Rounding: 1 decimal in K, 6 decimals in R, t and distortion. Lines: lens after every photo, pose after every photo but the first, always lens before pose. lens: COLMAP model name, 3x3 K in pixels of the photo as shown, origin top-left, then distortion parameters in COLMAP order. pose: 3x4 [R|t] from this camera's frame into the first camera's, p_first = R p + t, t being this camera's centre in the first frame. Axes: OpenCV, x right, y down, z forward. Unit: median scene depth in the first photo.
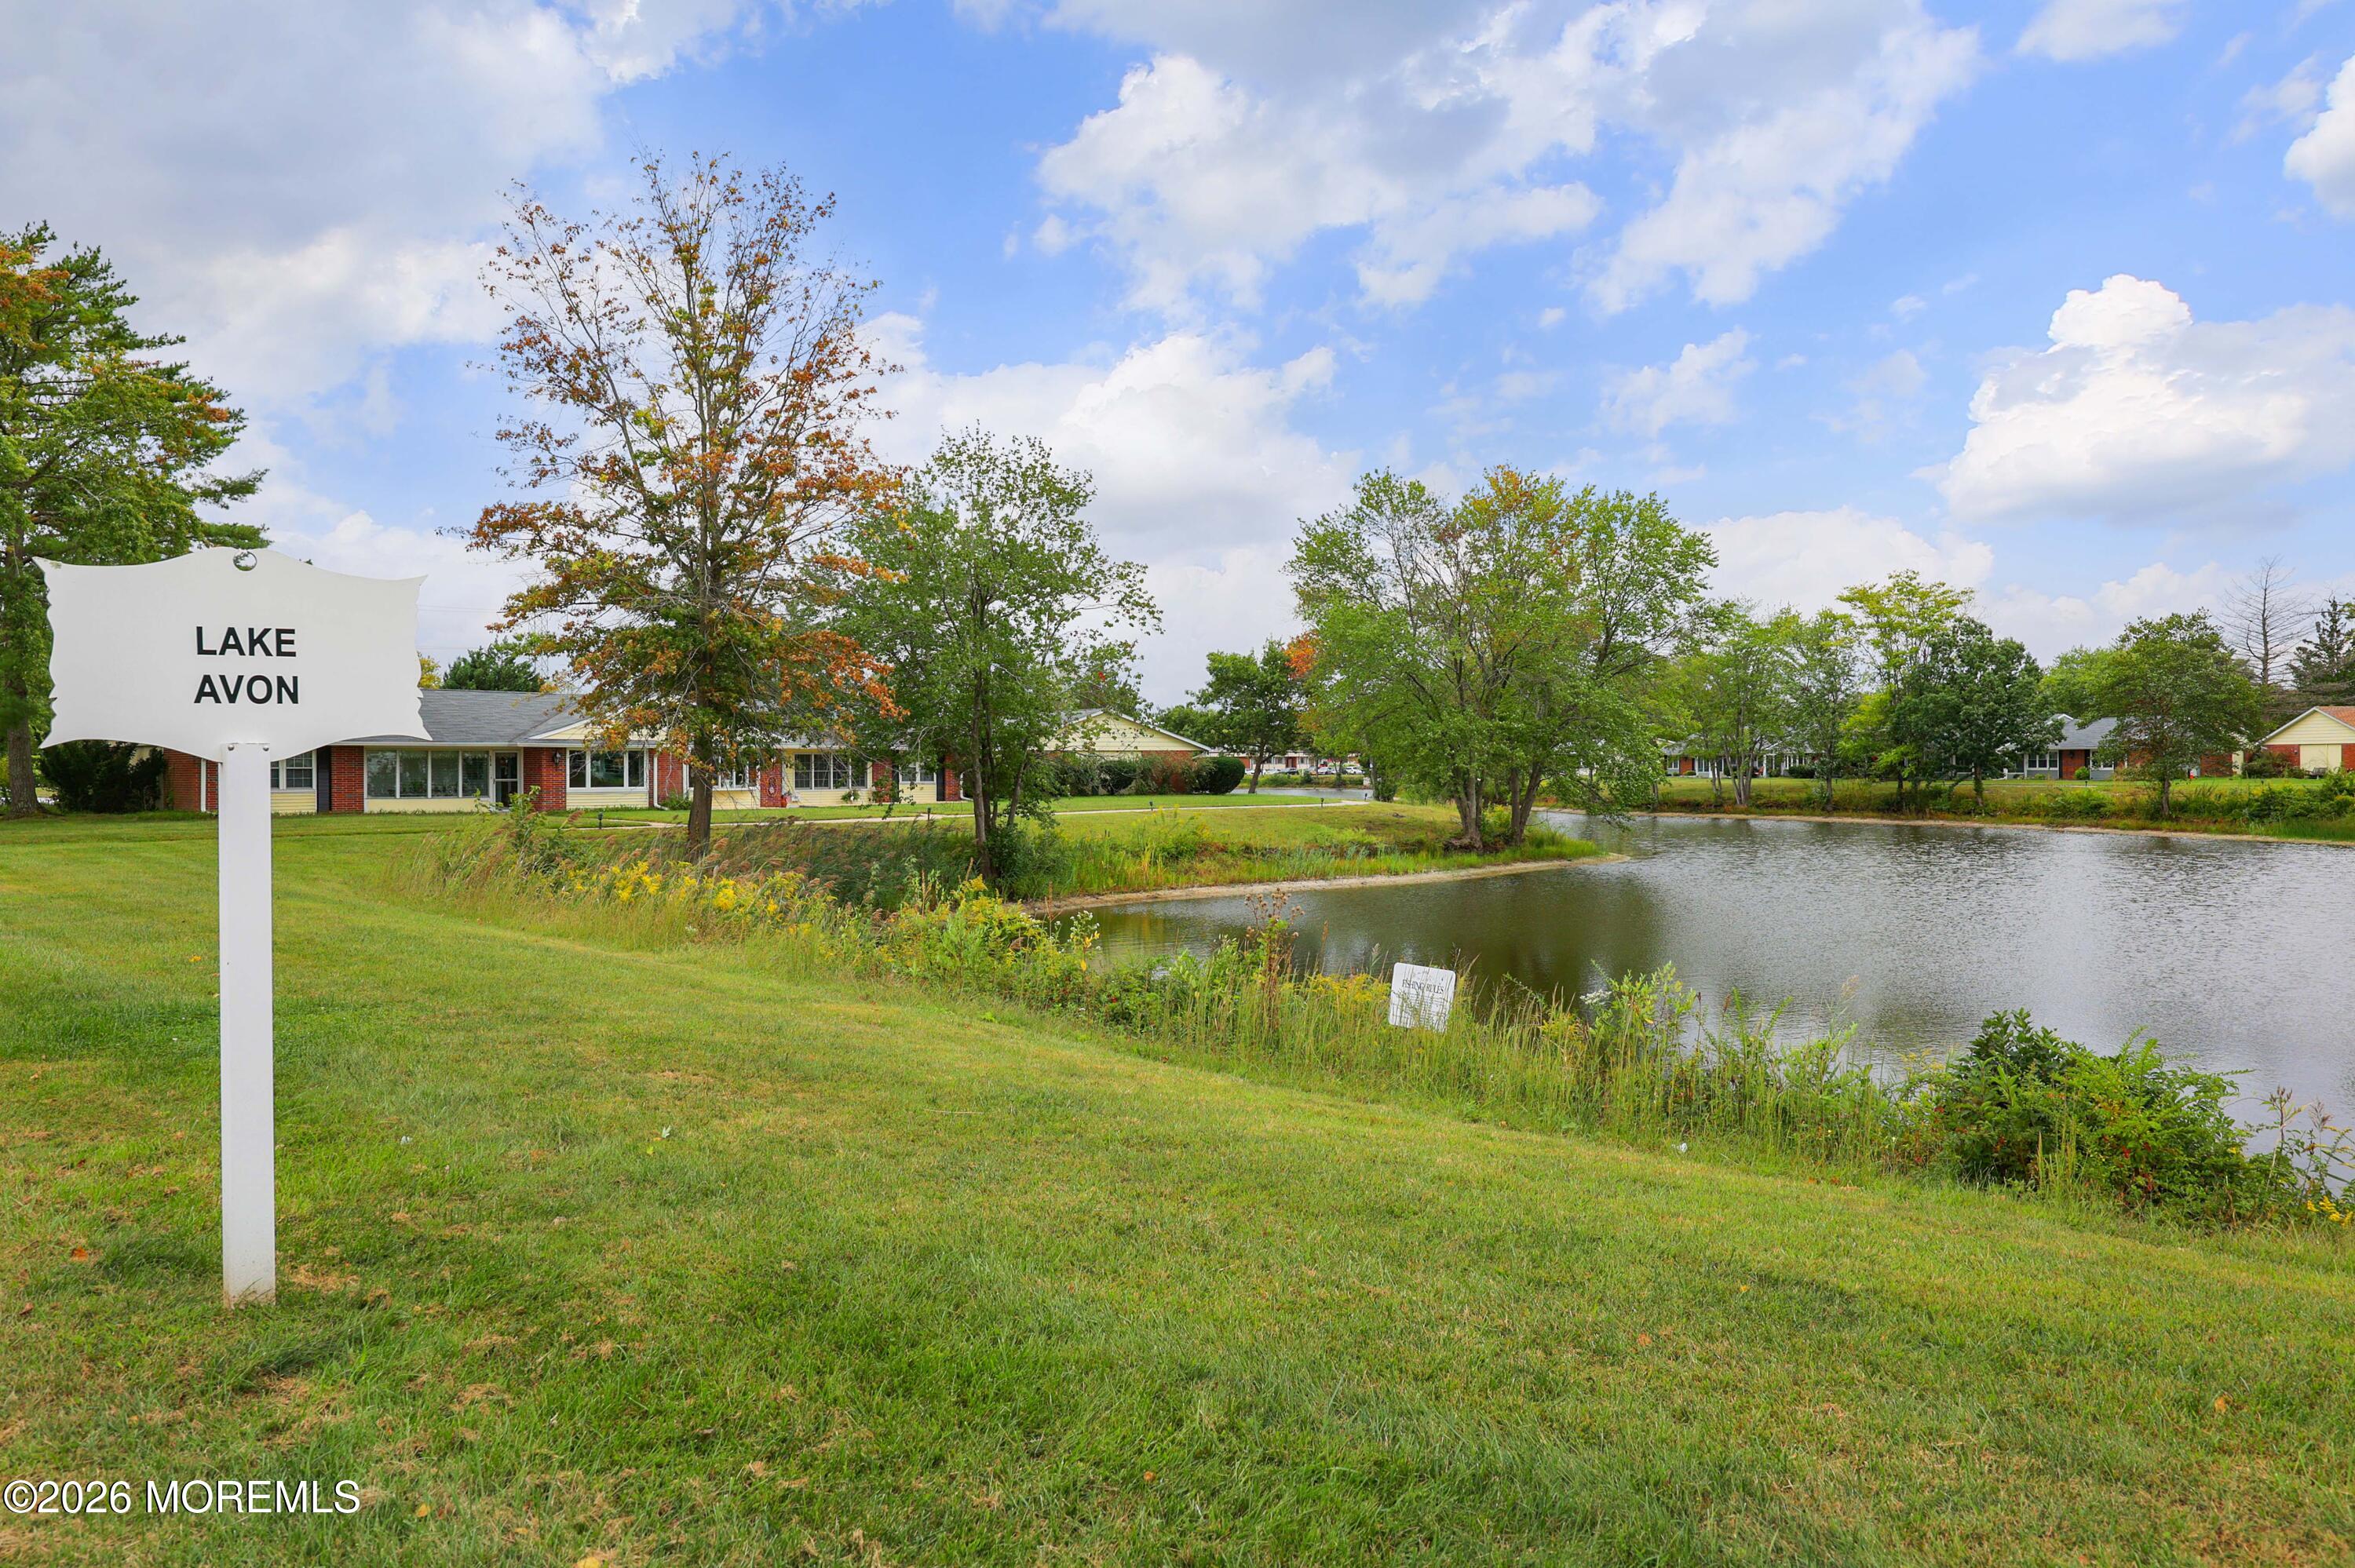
lens RADIAL K [[1618.2, 0, 1177.5], [0, 1618.2, 784.0], [0, 0, 1]] dist [-0.004037, 0.000721]
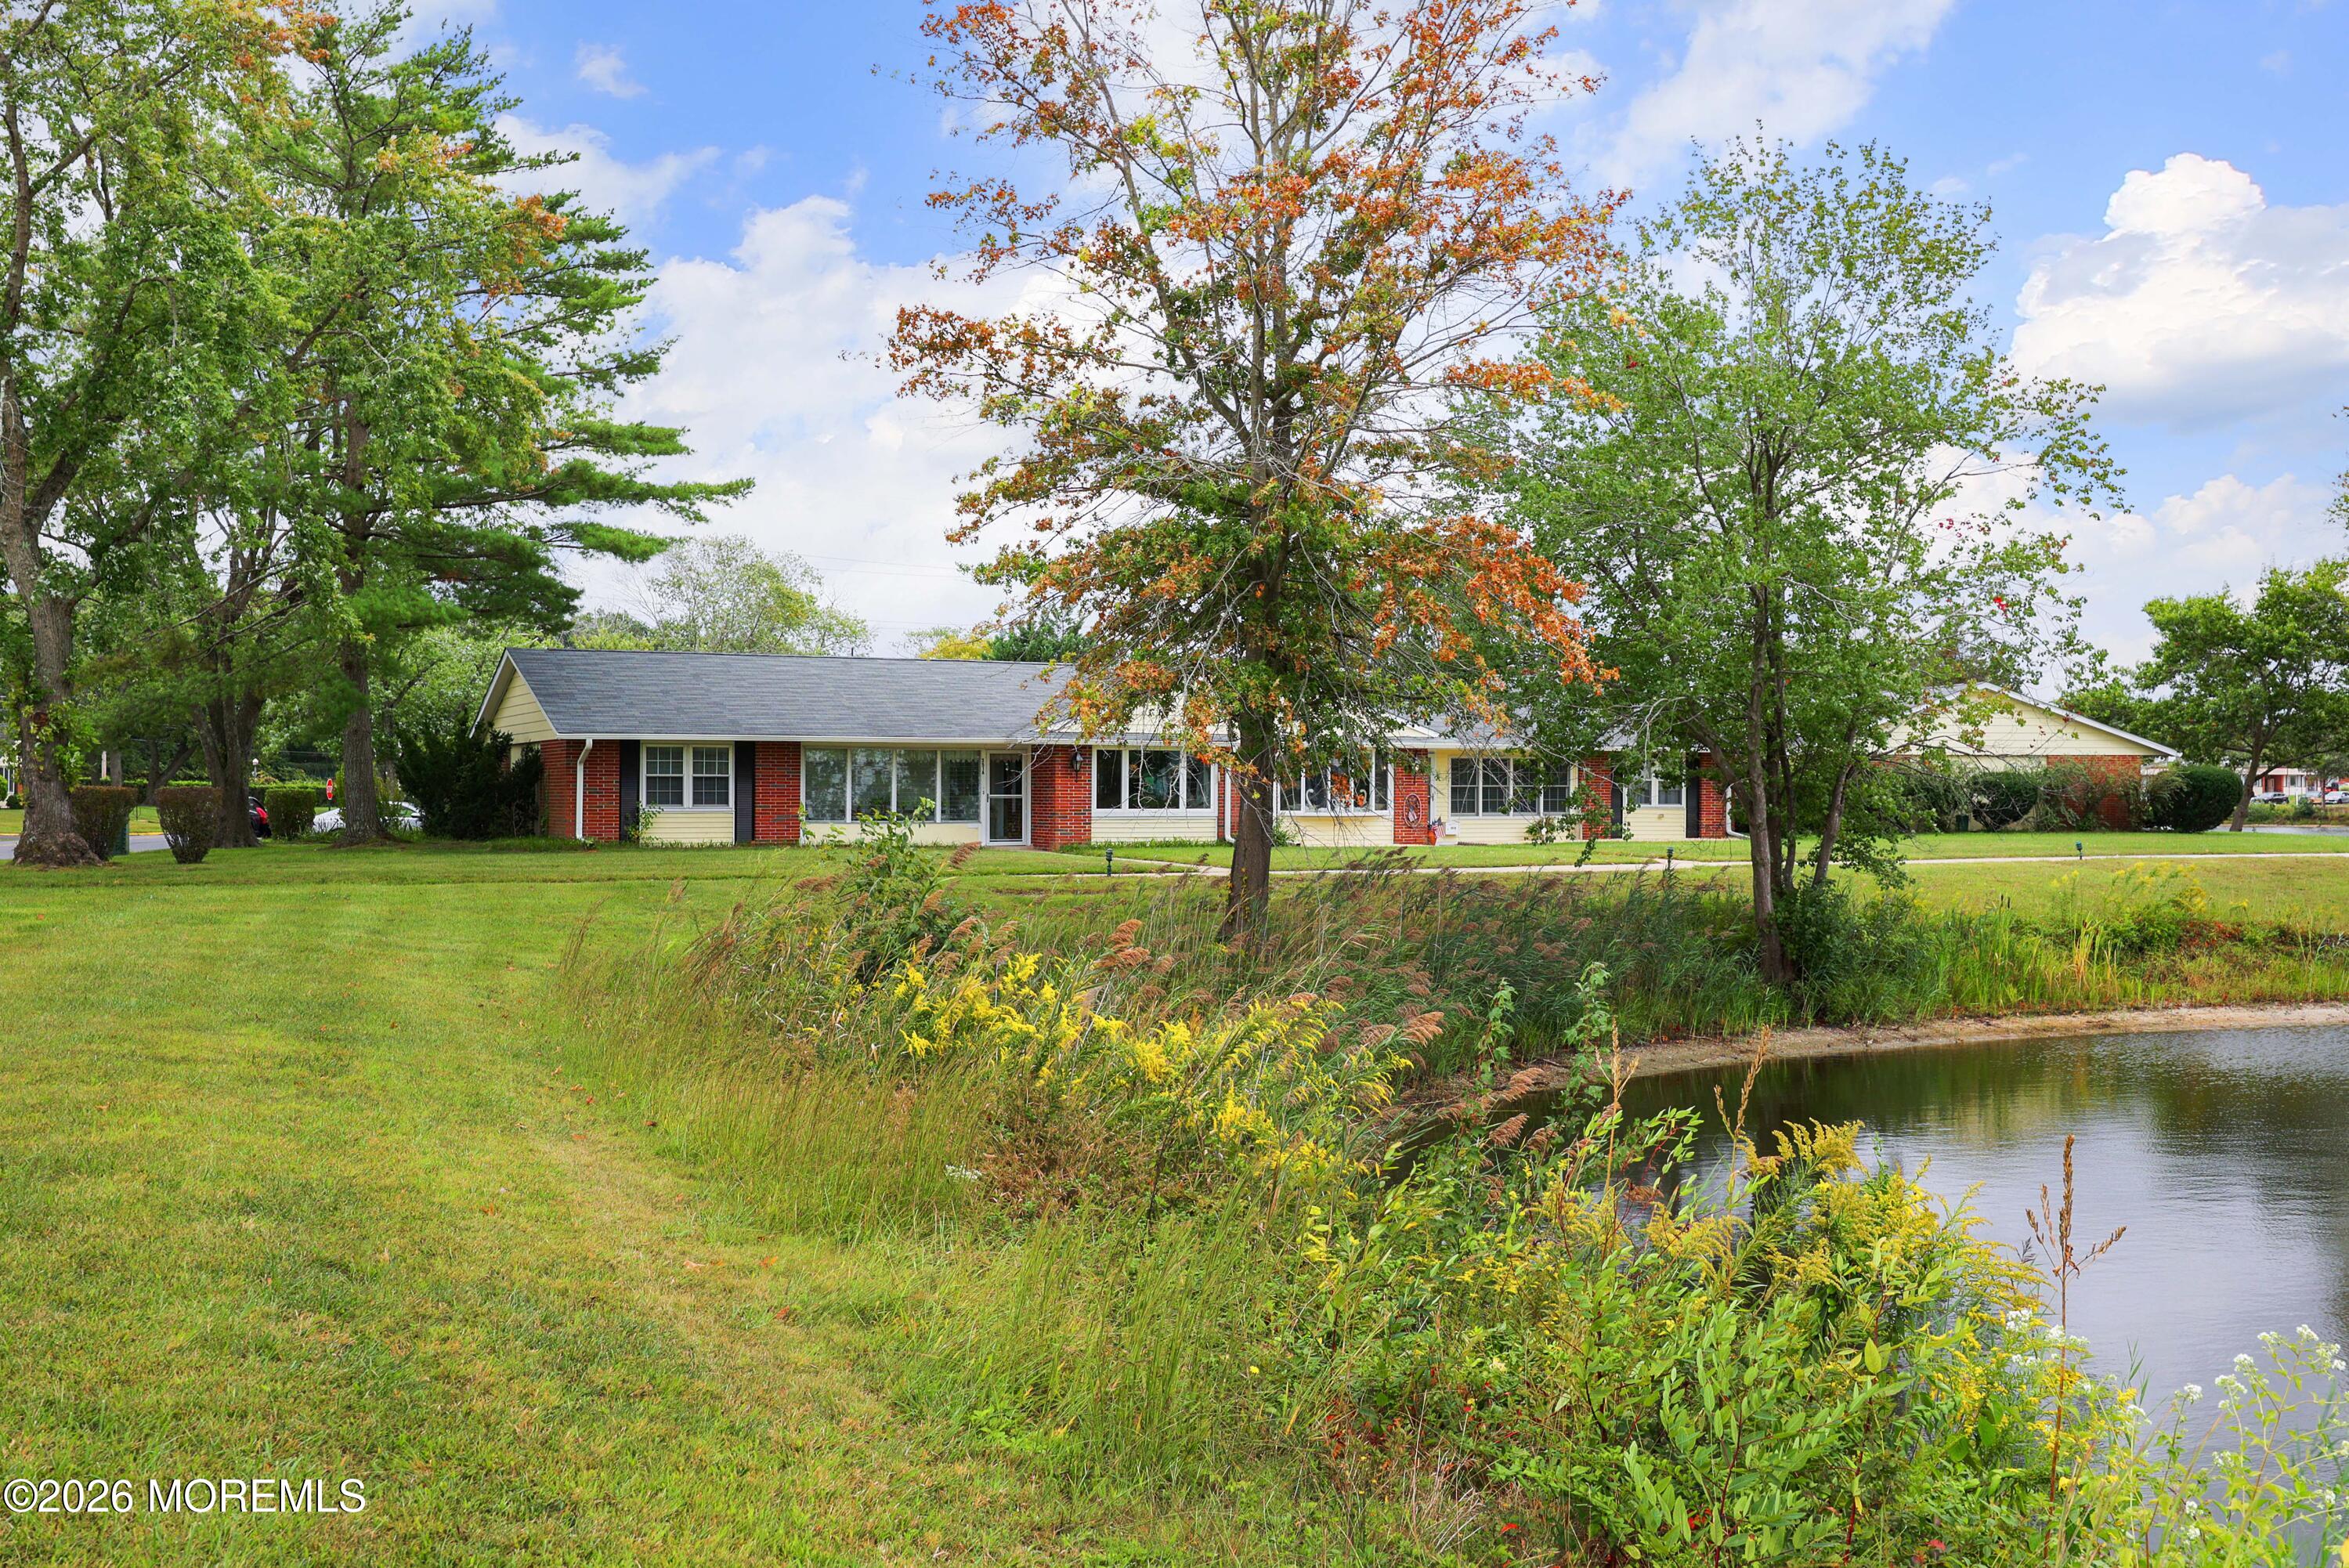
lens RADIAL K [[2255.0, 0, 1168.0], [0, 2255.0, 813.3], [0, 0, 1]] dist [-0.010152, -0.006390]
pose [[0.929374, 0.008031, -0.369053, -0.027459], [-0.008374, 0.999965, 0.000672, 0.003512], [0.369045, 0.002466, 0.929408, 0.214809]]
